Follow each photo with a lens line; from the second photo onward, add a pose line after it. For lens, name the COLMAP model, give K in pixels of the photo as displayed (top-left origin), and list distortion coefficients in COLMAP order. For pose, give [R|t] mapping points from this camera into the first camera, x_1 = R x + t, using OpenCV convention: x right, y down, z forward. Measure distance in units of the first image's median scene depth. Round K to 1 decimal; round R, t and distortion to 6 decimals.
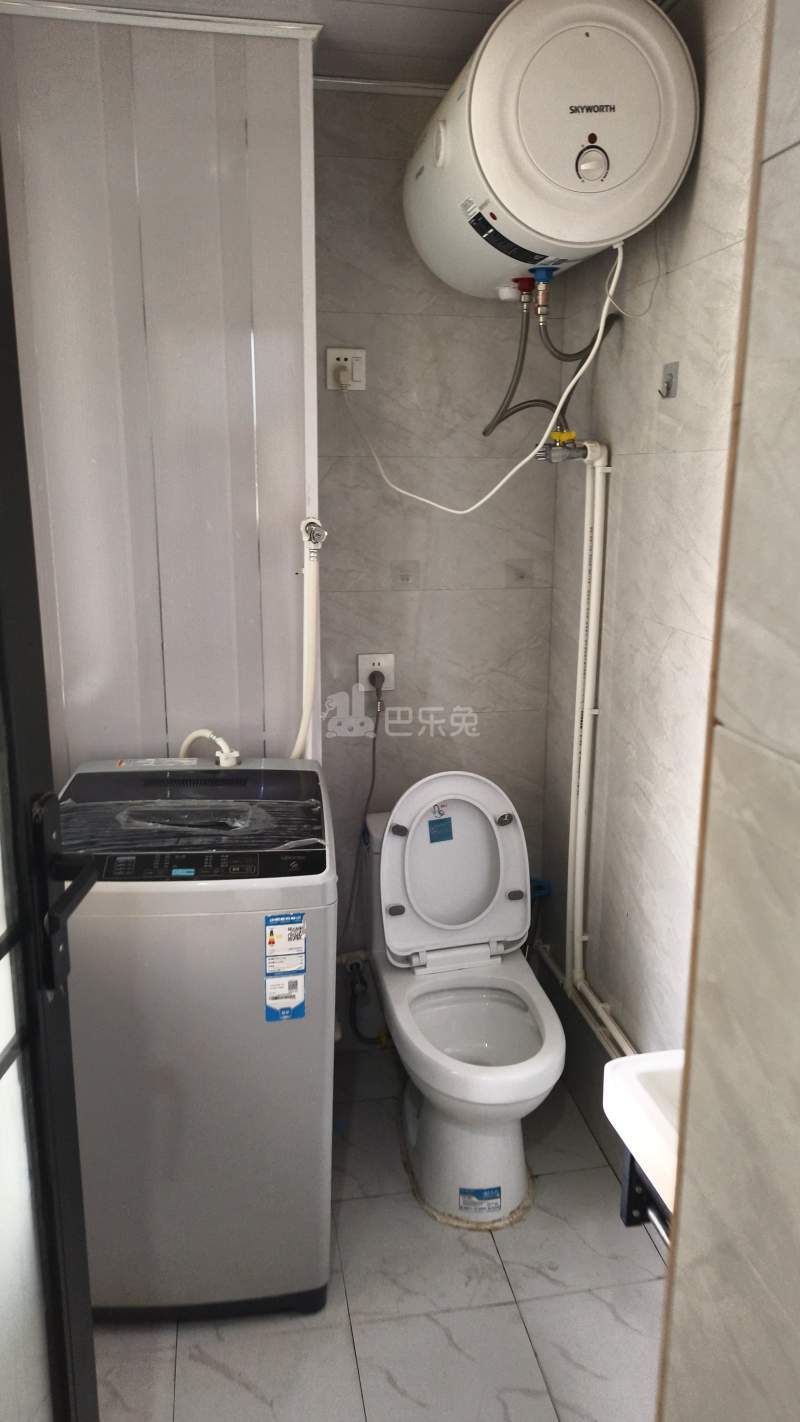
lens RADIAL K [[962.9, 0, 395.4], [0, 962.9, 710.6], [0, 0, 1]] dist [0.008557, 0.004948]
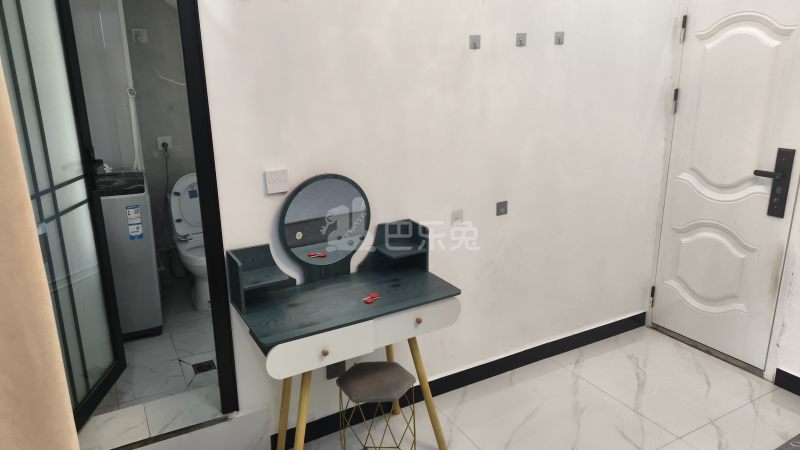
lens RADIAL K [[541.7, 0, 404.2], [0, 541.7, 223.7], [0, 0, 1]] dist [0.008557, 0.004948]
pose [[0.944922, -0.102390, 0.310866, 0.144271], [0.094032, 0.994691, 0.041797, 0.225112], [-0.313496, -0.010263, 0.949534, -0.849008]]
